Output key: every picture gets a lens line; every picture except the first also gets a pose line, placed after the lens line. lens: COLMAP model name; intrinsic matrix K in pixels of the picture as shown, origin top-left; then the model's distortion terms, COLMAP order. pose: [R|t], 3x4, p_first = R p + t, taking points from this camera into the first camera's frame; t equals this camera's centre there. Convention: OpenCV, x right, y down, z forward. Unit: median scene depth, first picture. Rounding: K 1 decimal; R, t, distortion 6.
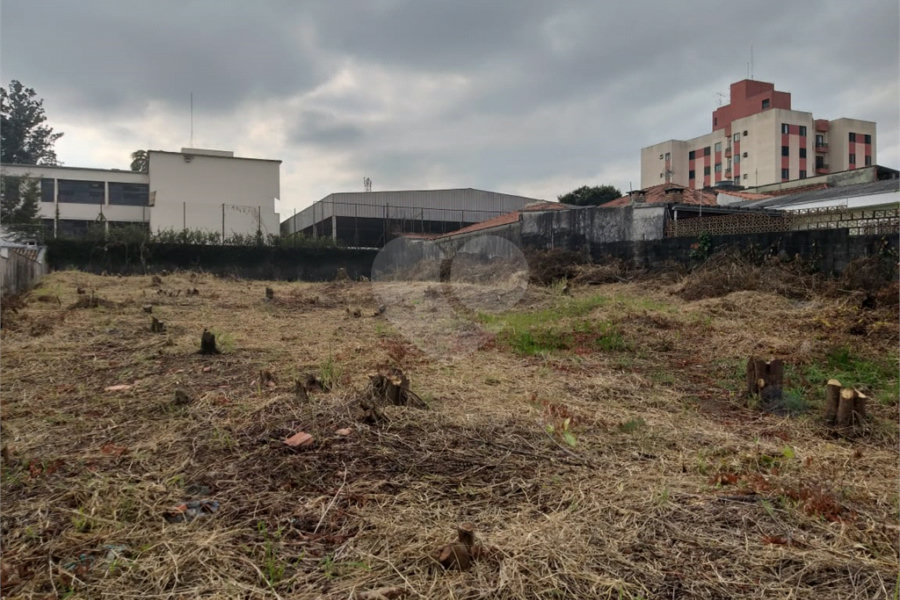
lens RADIAL K [[713.3, 0, 465.7], [0, 713.3, 295.4], [0, 0, 1]] dist [0.089212, -0.177745]
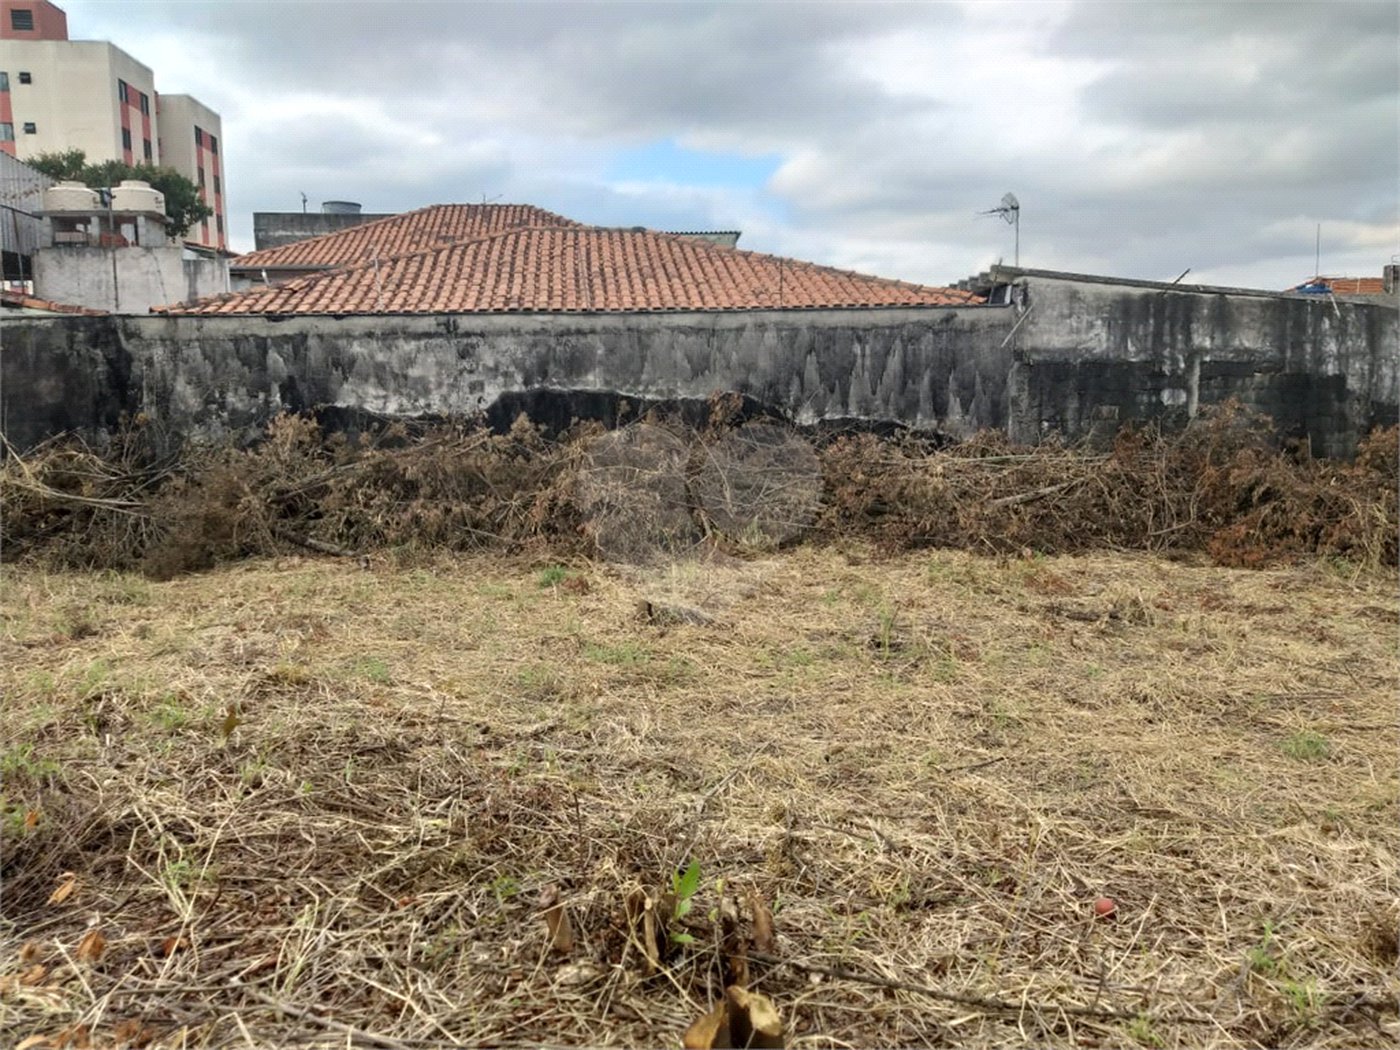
lens RADIAL K [[1129.3, 0, 699.0], [0, 1129.3, 520.9], [0, 0, 1]] dist [0.087622, -0.177347]
pose [[0.351667, -0.105467, 0.930165, -0.721171], [0.007641, 0.993923, 0.109808, -0.115191], [-0.936094, -0.031509, 0.350336, 1.618337]]
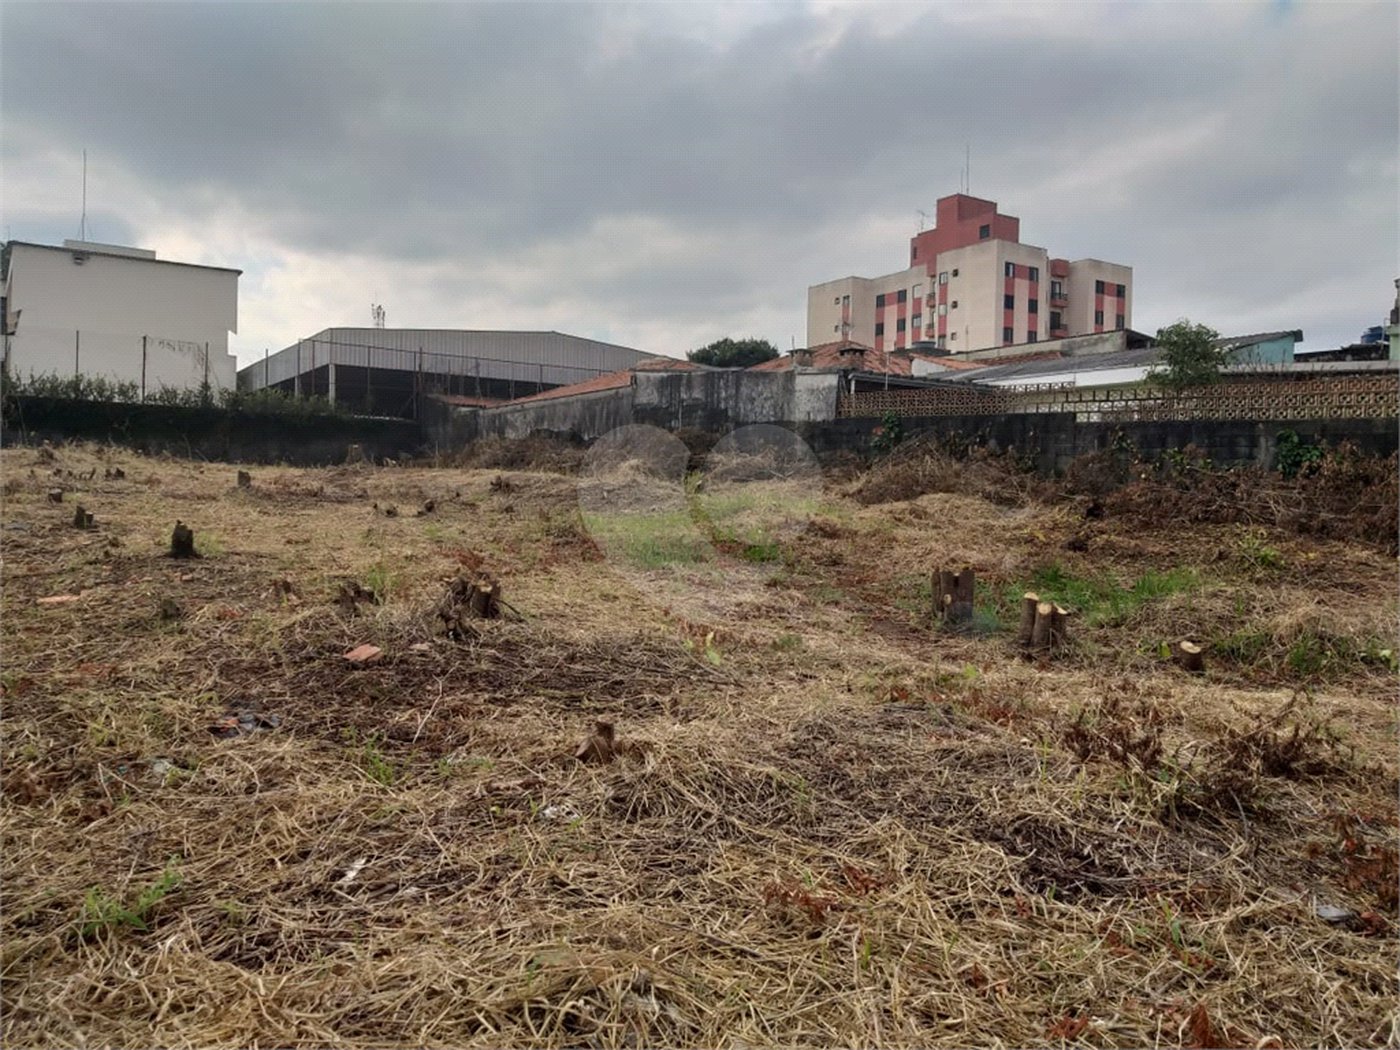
lens RADIAL K [[1103.0, 0, 735.8], [0, 1103.0, 512.1], [0, 0, 1]] dist [0.100908, -0.166194]
pose [[0.983869, 0.021893, 0.177543, -0.016578], [-0.023447, 0.999703, 0.006659, 0.009740], [-0.177345, -0.010715, 0.984090, -0.068289]]
